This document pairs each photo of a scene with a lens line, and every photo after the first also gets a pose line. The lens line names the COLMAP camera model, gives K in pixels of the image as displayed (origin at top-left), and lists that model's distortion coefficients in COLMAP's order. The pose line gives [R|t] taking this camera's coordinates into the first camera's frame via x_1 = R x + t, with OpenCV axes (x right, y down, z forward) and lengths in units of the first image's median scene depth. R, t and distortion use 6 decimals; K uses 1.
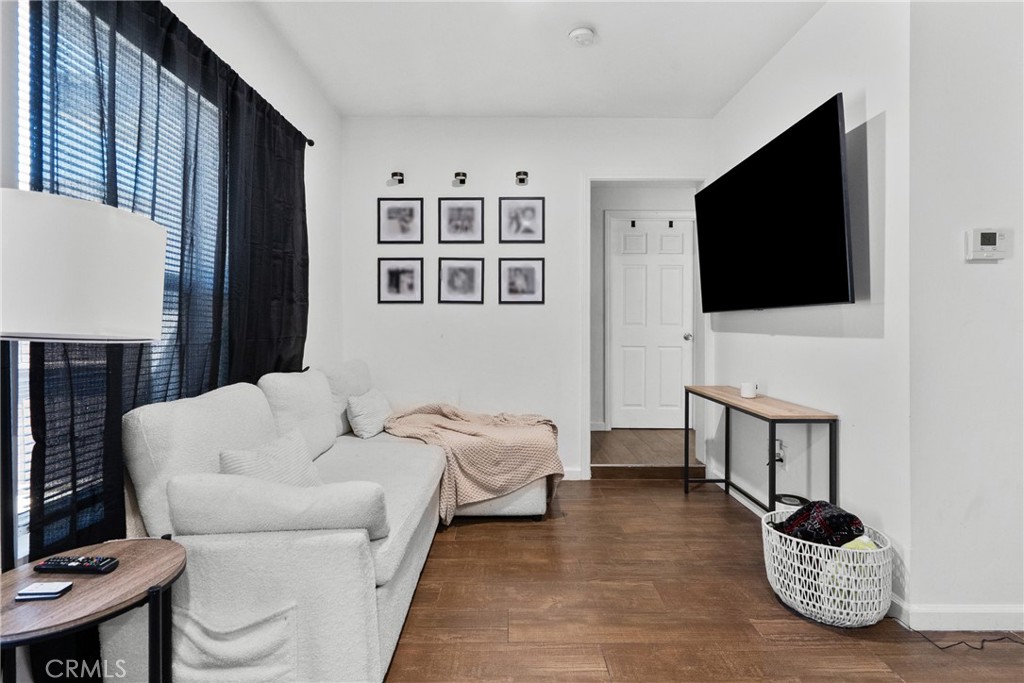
lens RADIAL K [[473.3, 0, 510.0], [0, 473.3, 331.1], [0, 0, 1]] dist [-0.000172, 0.000681]
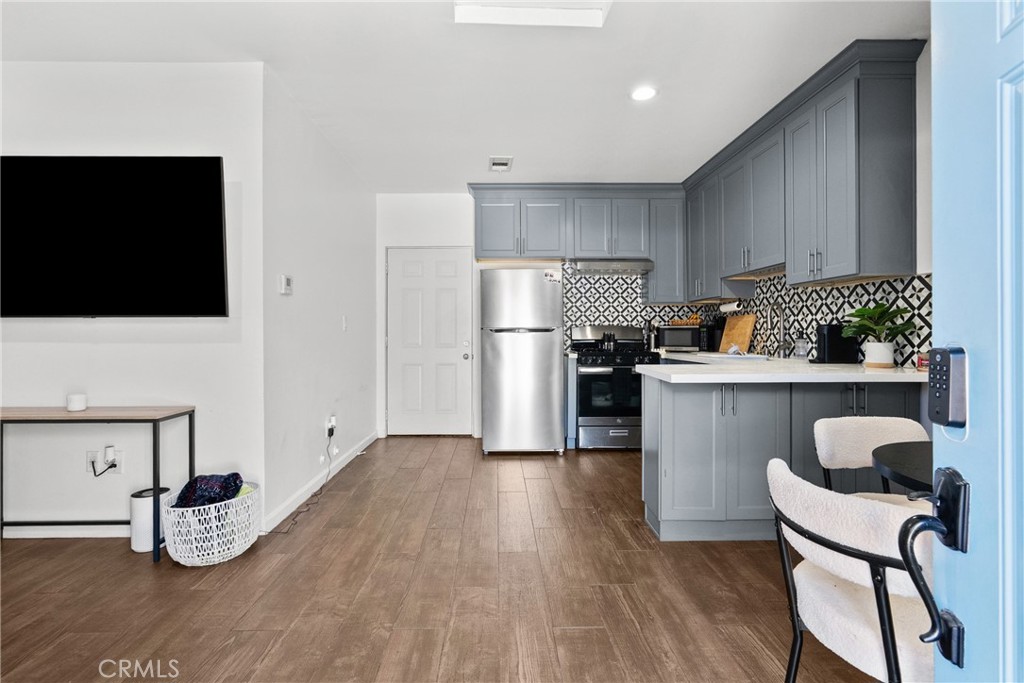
lens RADIAL K [[473.3, 0, 512.1], [0, 473.3, 332.5], [0, 0, 1]] dist [-0.000172, 0.000681]
pose [[-0.037261, 0.002760, 0.999302, -0.684702], [0.010992, 0.999937, -0.002352, -0.002451], [-0.999245, 0.010897, -0.037289, 0.258498]]
